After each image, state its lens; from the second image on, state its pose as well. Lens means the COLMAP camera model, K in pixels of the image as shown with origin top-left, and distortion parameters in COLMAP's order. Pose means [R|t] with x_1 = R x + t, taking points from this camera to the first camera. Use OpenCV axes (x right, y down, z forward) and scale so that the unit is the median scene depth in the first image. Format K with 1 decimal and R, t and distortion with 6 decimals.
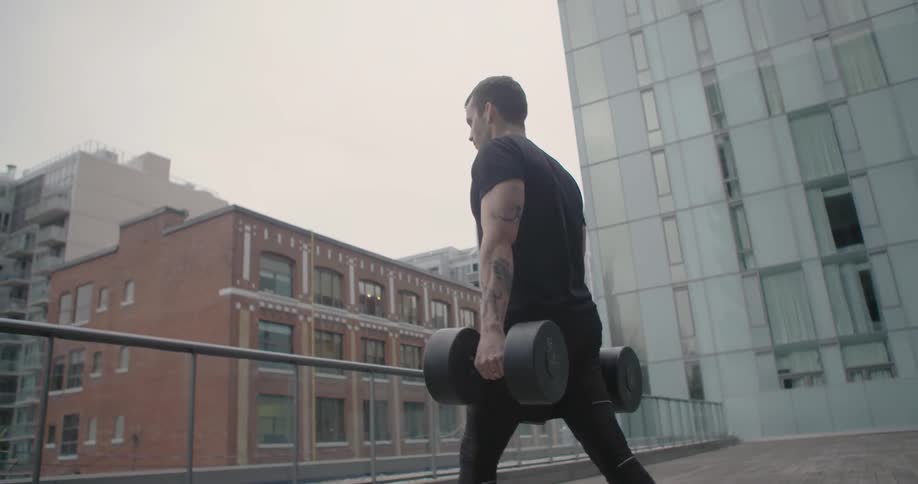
lens RADIAL K [[667.4, 0, 459.0], [0, 667.4, 242.0], [0, 0, 1]] dist [-0.137959, 0.105836]
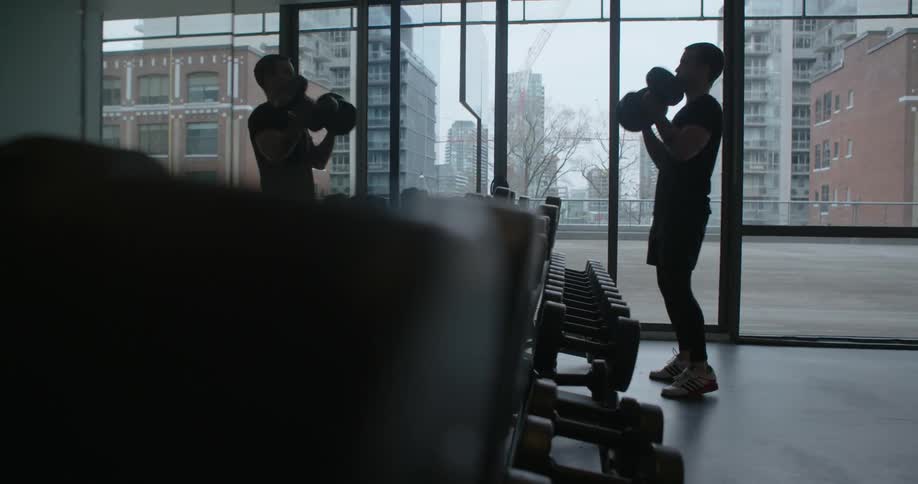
lens RADIAL K [[690.8, 0, 459.0], [0, 690.8, 242.0], [0, 0, 1]] dist [-0.152150, 0.117860]
pose [[0.372762, 0.109403, -0.921455, 0.504376], [0.242864, 0.946908, 0.210672, -0.132631], [0.895581, -0.302318, 0.326401, -0.284967]]
